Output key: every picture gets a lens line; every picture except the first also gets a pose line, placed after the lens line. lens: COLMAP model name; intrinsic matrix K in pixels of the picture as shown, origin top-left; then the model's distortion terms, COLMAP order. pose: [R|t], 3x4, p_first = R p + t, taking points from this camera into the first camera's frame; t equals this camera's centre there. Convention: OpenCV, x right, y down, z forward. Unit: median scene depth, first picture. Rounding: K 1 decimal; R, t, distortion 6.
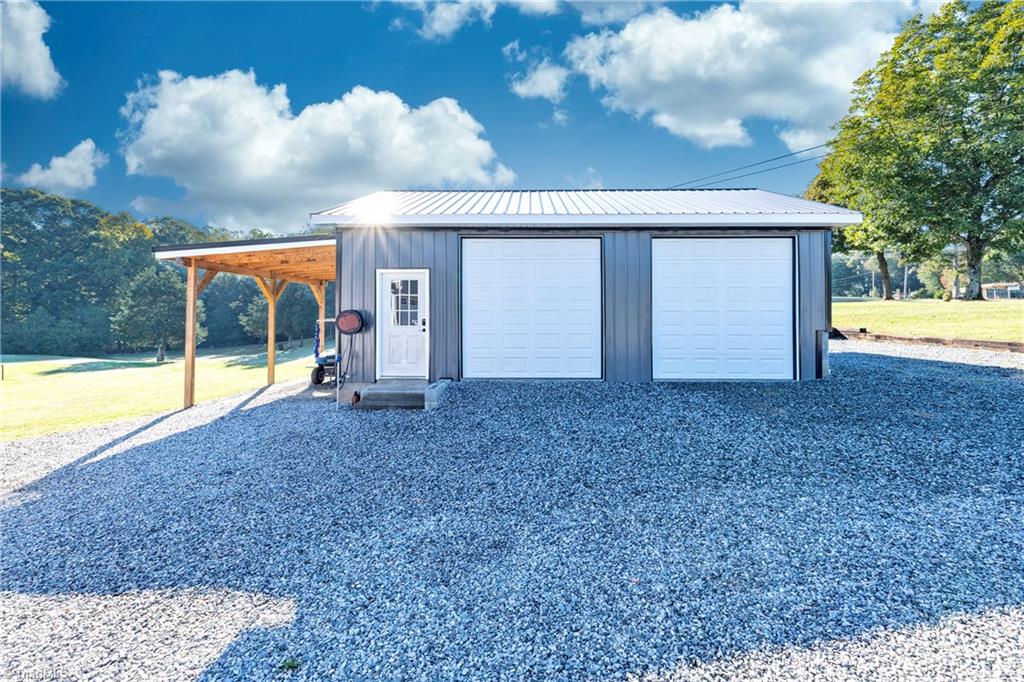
lens RADIAL K [[414.7, 0, 505.1], [0, 414.7, 313.8], [0, 0, 1]] dist [-0.002353, -0.000328]
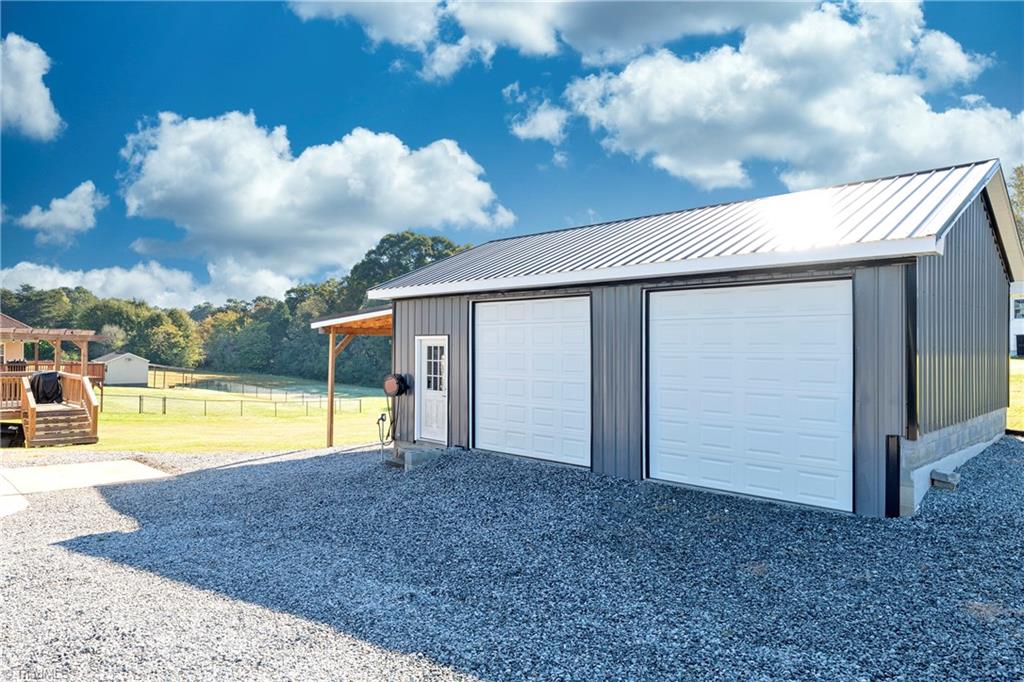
lens RADIAL K [[636.9, 0, 490.4], [0, 636.9, 346.3], [0, 0, 1]] dist [-0.021488, 0.000440]
pose [[0.714460, 0.002215, -0.699672, 0.957177], [-0.003364, 0.999994, -0.000269, -0.080539], [0.699668, 0.002545, 0.714464, -0.026183]]
